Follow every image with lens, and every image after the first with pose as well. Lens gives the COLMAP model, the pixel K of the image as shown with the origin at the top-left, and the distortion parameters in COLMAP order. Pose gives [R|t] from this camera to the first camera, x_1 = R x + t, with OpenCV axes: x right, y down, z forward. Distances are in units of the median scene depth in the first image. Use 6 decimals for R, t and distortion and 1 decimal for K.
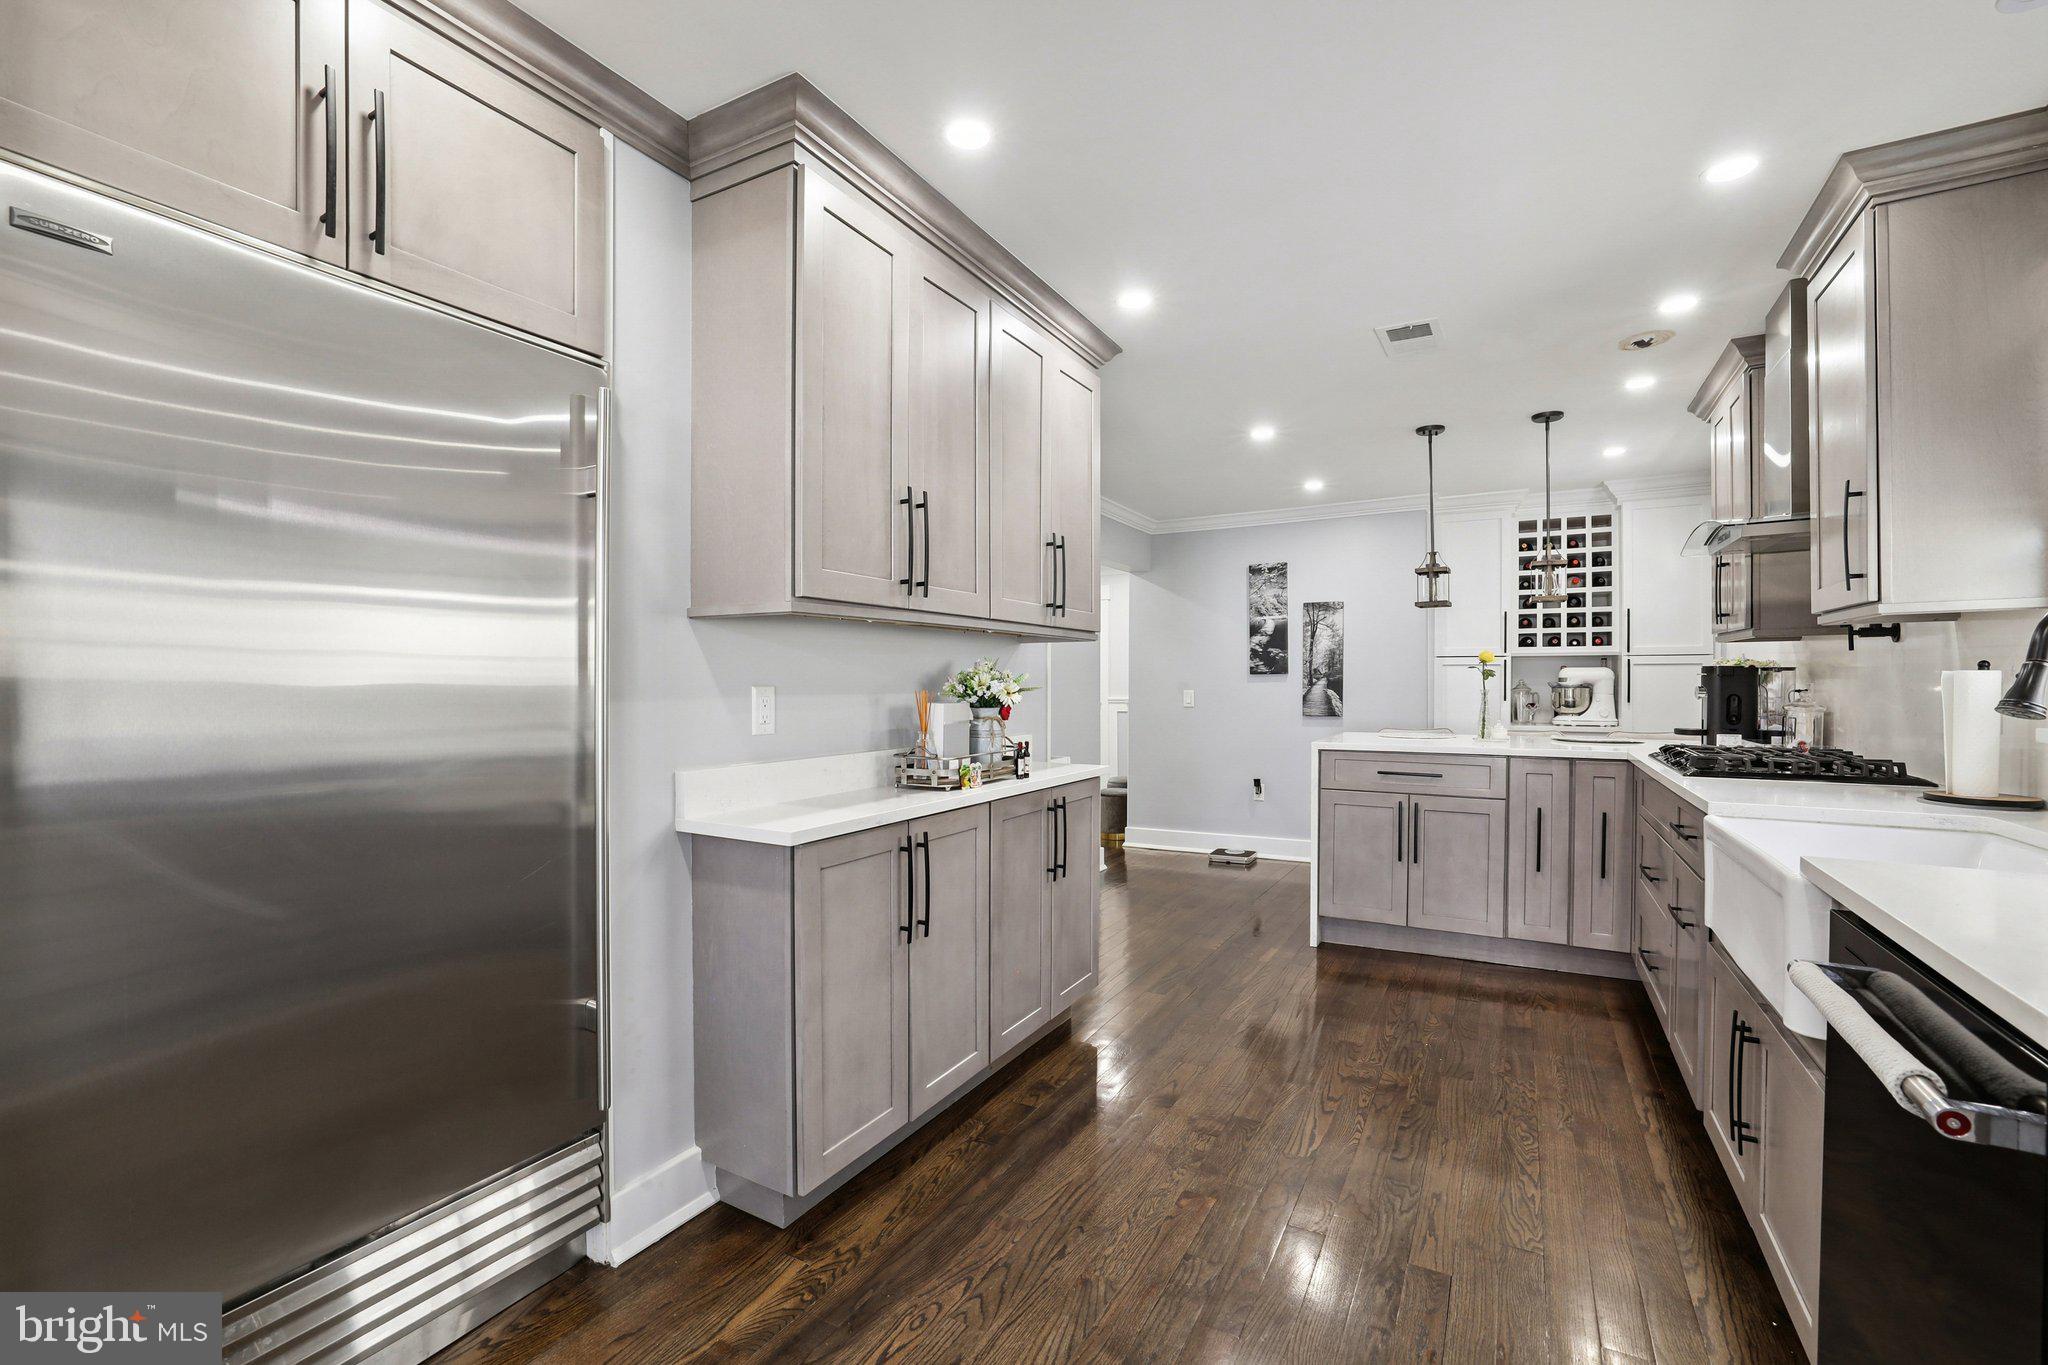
lens RADIAL K [[883.4, 0, 1020.4], [0, 883.4, 691.4], [0, 0, 1]] dist [-0.026315, 0.004341]
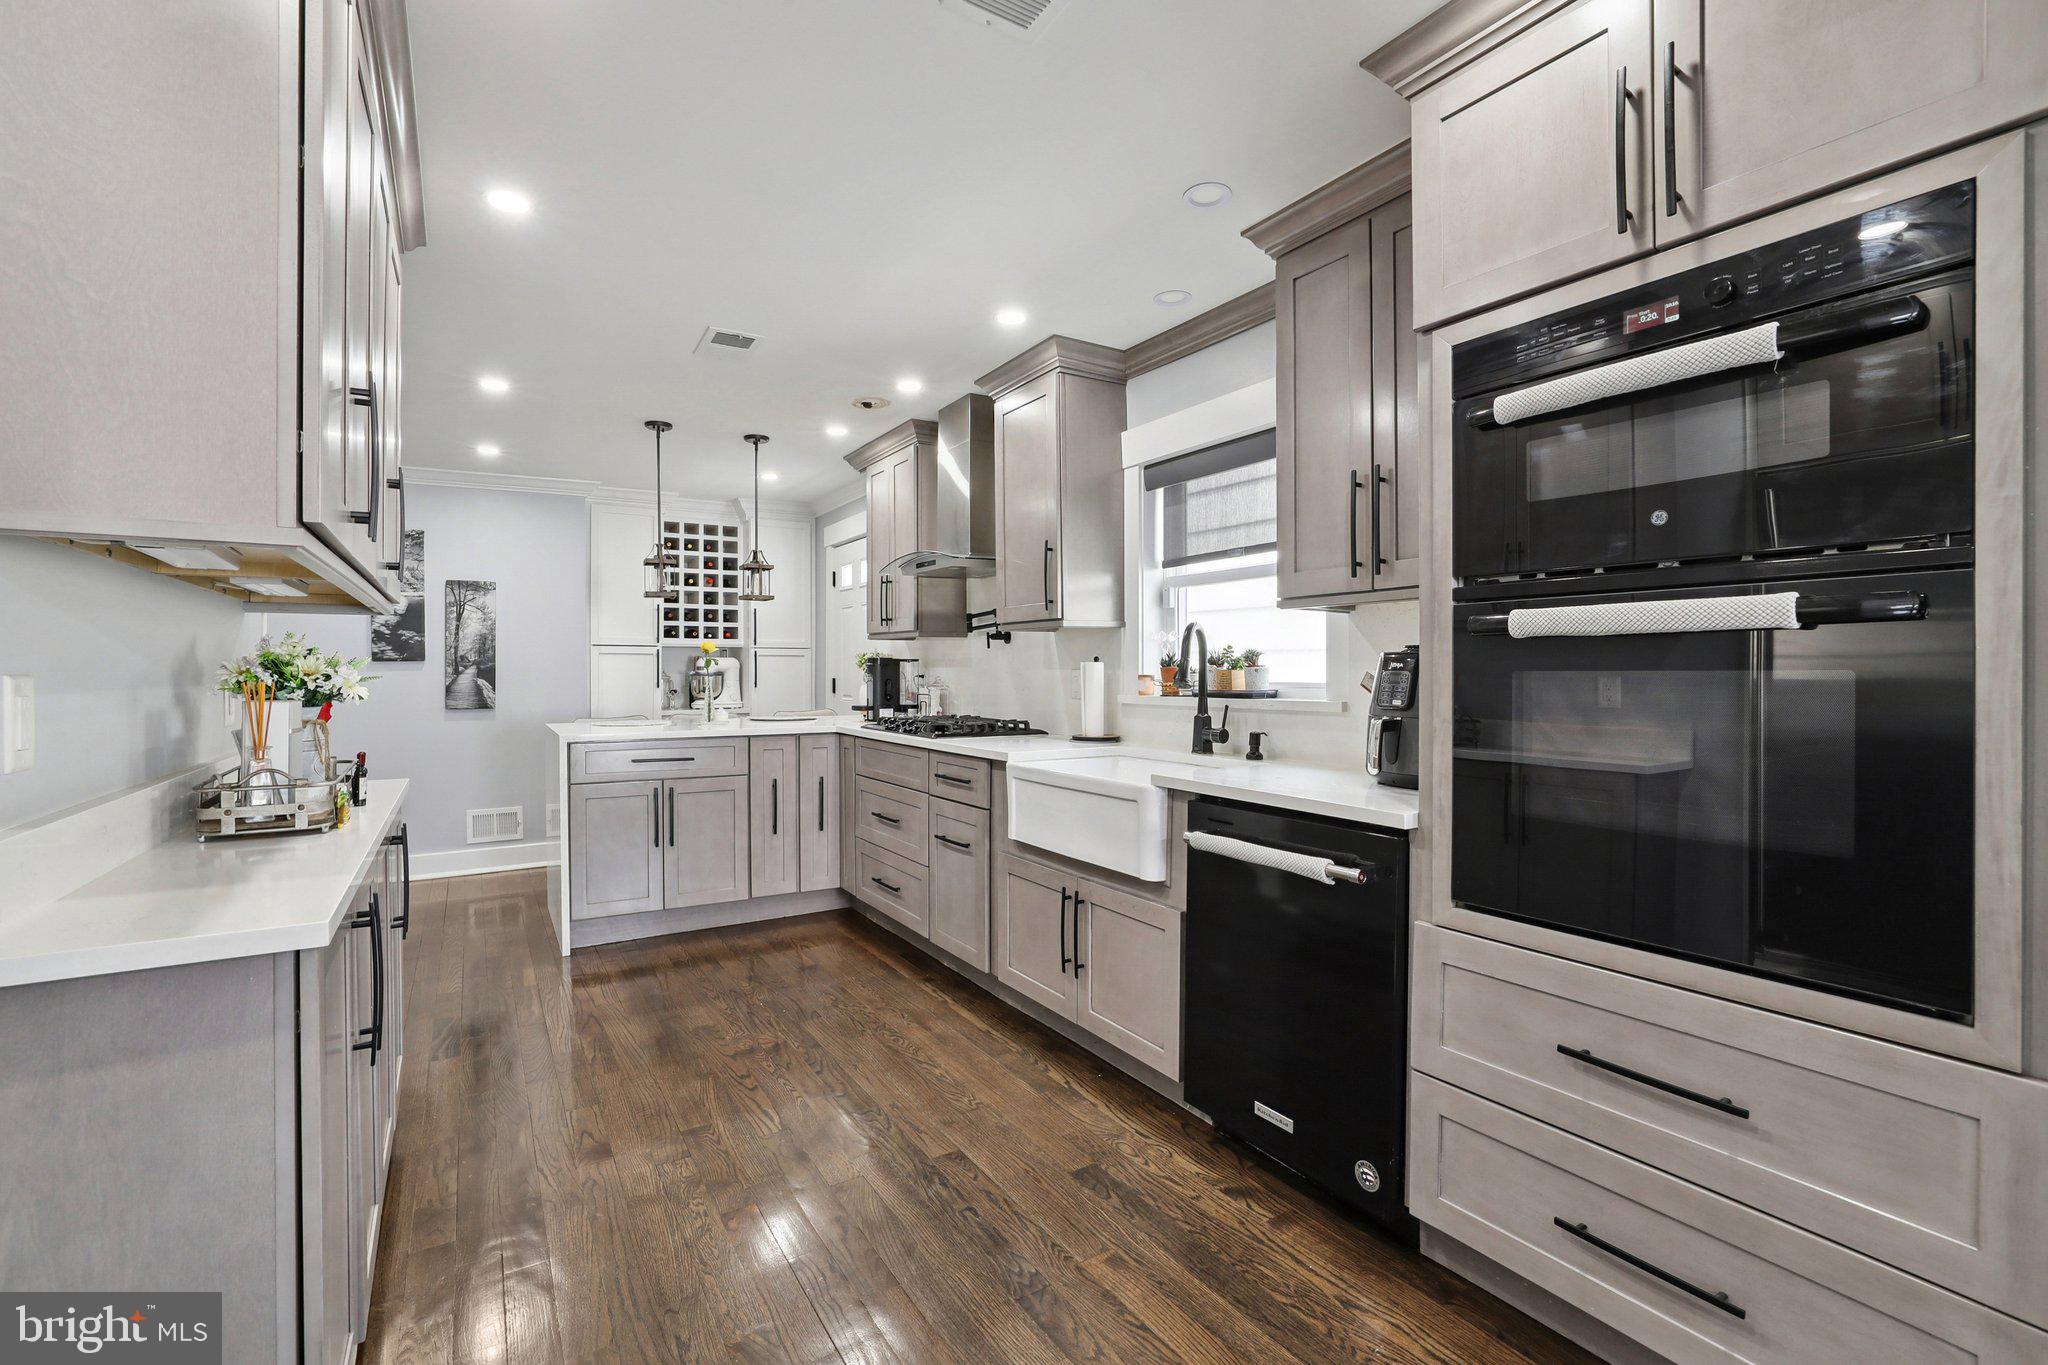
lens RADIAL K [[883.4, 0, 1015.1], [0, 883.4, 674.1], [0, 0, 1]] dist [-0.026315, 0.004341]
pose [[0.490911, -0.003845, 0.871201, -0.227425], [0.010552, 0.999943, -0.001533, 0.000149], [-0.871146, 0.009946, 0.490924, 0.130660]]
